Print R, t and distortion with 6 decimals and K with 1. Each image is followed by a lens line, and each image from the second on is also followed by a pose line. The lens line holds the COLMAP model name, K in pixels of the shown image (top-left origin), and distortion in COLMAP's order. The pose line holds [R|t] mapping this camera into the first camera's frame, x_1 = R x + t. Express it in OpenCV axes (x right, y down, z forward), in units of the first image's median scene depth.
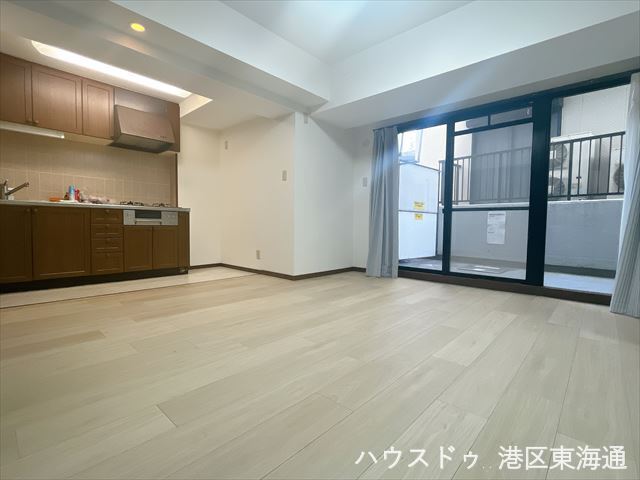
lens RADIAL K [[311.3, 0, 320.0], [0, 311.3, 240.0], [0, 0, 1]] dist [-0.003110, -0.000687]
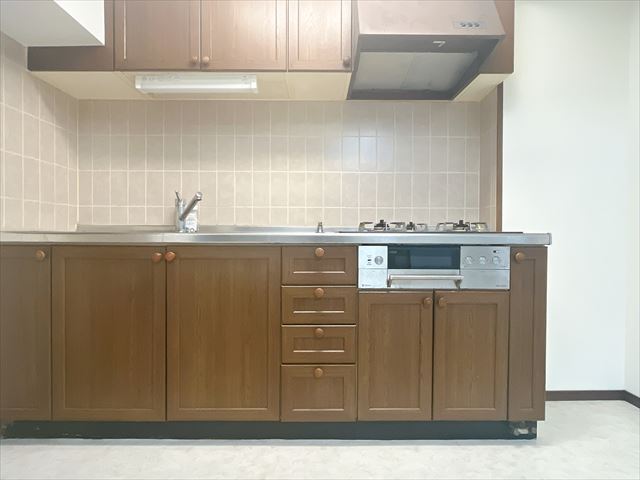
lens RADIAL K [[359.2, 0, 320.0], [0, 359.2, 240.0], [0, 0, 1]] dist [-0.002232, -0.000542]
pose [[0.677228, -0.000907, -0.735773, -0.304988], [-0.032604, 0.998980, -0.031241, -0.075959], [0.735051, 0.045147, 0.676507, 0.583302]]
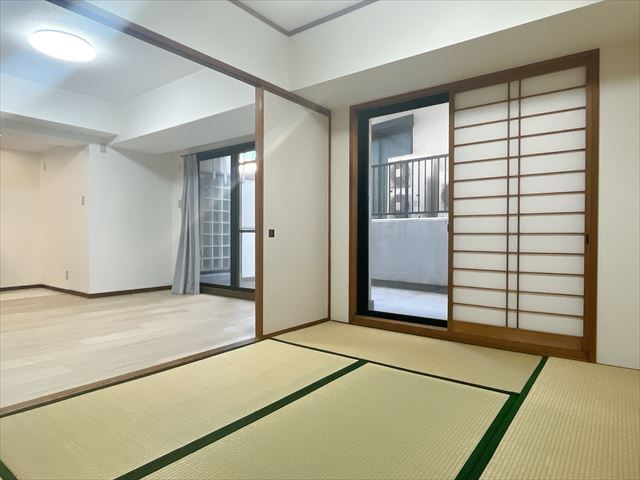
lens RADIAL K [[397.6, 0, 320.0], [0, 397.6, 240.0], [0, 0, 1]] dist [-0.002648, -0.001803]
pose [[0.995855, -0.009043, 0.090510, 0.529248], [0.012681, 0.999131, -0.039705, -0.005020], [-0.090072, 0.040688, 0.995104, -0.399284]]
